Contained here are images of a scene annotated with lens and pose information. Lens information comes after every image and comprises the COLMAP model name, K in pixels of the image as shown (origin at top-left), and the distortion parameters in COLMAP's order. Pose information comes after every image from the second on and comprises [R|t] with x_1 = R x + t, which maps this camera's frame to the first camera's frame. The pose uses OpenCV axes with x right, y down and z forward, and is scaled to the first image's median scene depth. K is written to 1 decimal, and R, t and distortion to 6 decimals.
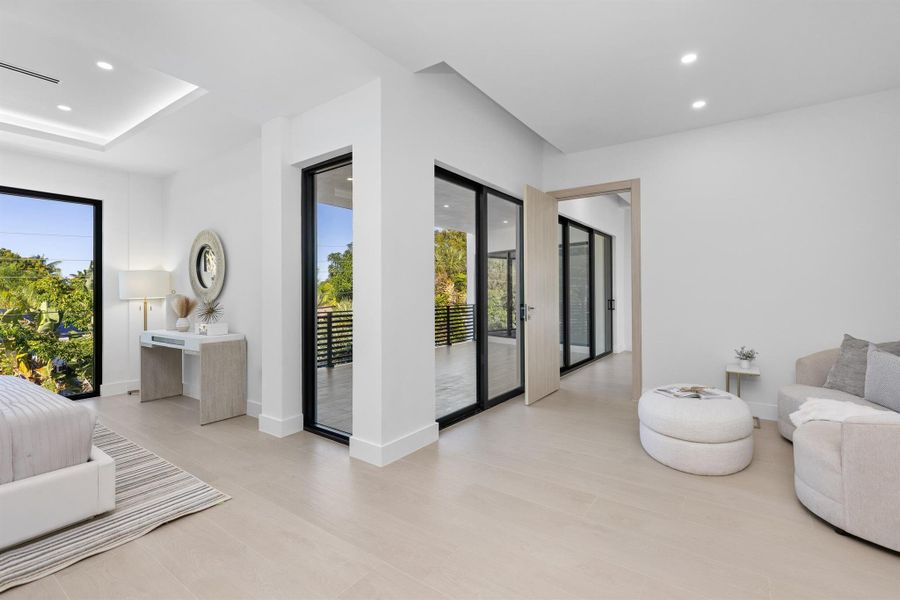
lens RADIAL K [[412.2, 0, 450.5], [0, 412.2, 294.9], [0, 0, 1]] dist [0.001320, -0.000135]
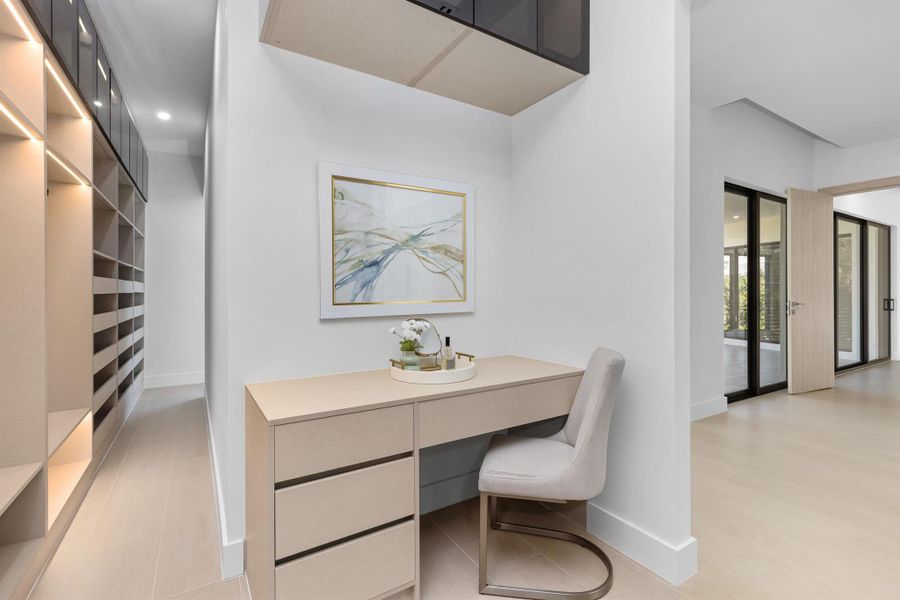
lens RADIAL K [[412.2, 0, 450.5], [0, 412.2, 294.9], [0, 0, 1]] dist [0.001320, -0.000135]
pose [[0.920611, 0.008273, -0.390393, -0.194680], [-0.007147, 0.999965, 0.004338, 0.009157], [0.390415, -0.001204, 0.920638, -0.265949]]
